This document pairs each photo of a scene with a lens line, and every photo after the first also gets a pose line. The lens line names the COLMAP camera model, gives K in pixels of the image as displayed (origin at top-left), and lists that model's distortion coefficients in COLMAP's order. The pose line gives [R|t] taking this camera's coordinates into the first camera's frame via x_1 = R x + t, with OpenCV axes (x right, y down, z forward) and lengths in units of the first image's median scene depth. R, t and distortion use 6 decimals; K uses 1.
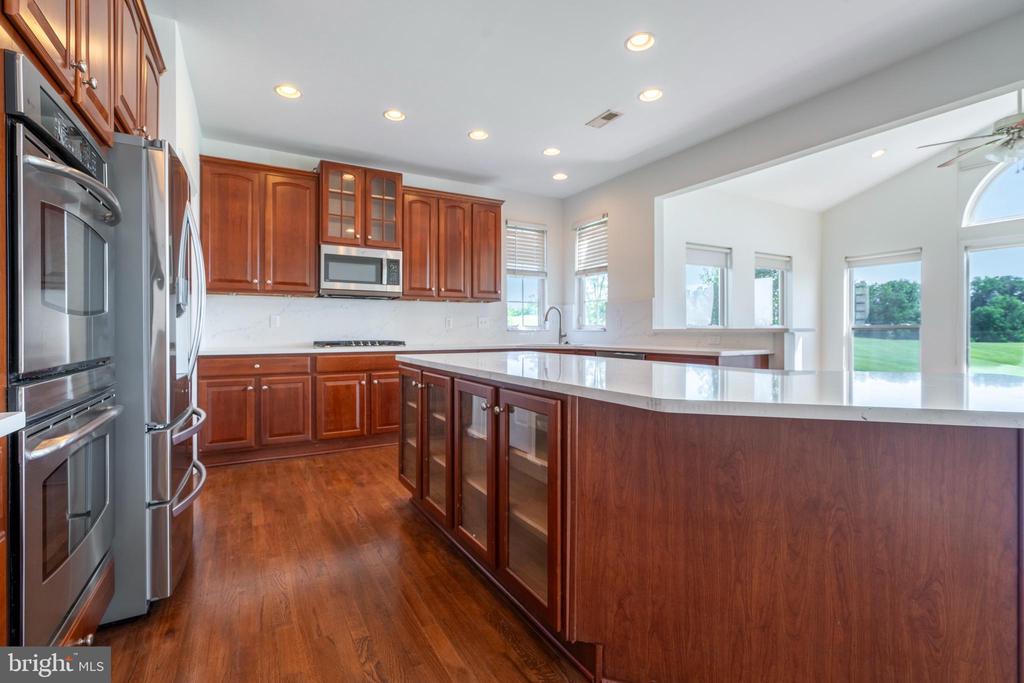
lens RADIAL K [[469.6, 0, 510.0], [0, 469.6, 333.0], [0, 0, 1]] dist [0.001544, 0.000989]
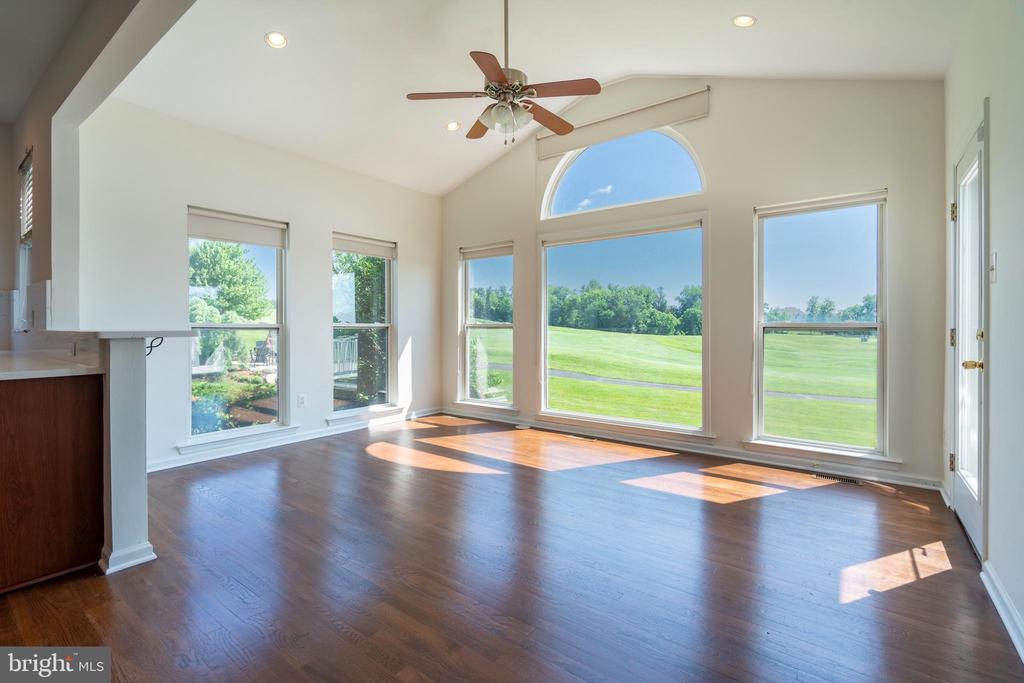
lens RADIAL K [[469.6, 0, 510.0], [0, 469.6, 333.0], [0, 0, 1]] dist [0.001544, 0.000989]
pose [[0.914648, -0.005959, 0.404207, 0.621496], [0.002457, 0.999955, 0.009183, -0.009032], [-0.404243, -0.007406, 0.914622, 0.191036]]
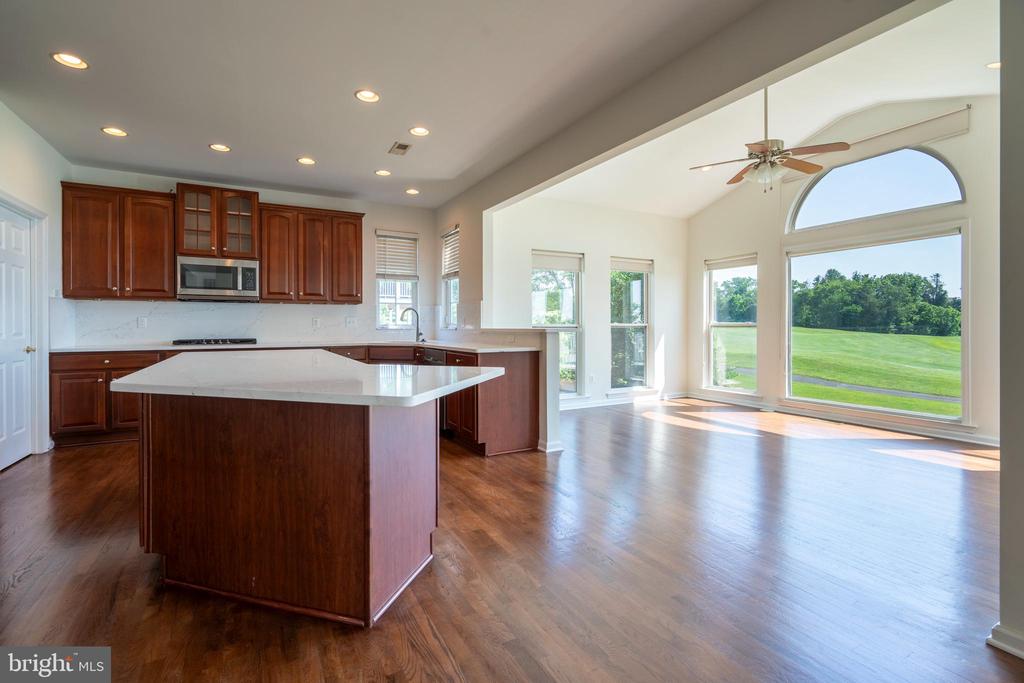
lens RADIAL K [[470.0, 0, 503.5], [0, 470.0, 328.1], [0, 0, 1]] dist [-0.001406, 0.000251]
pose [[0.999839, -0.002113, -0.017818, 0.385855], [0.002117, 0.999998, 0.000190, -0.009238], [0.017817, -0.000228, 0.999841, -0.127711]]
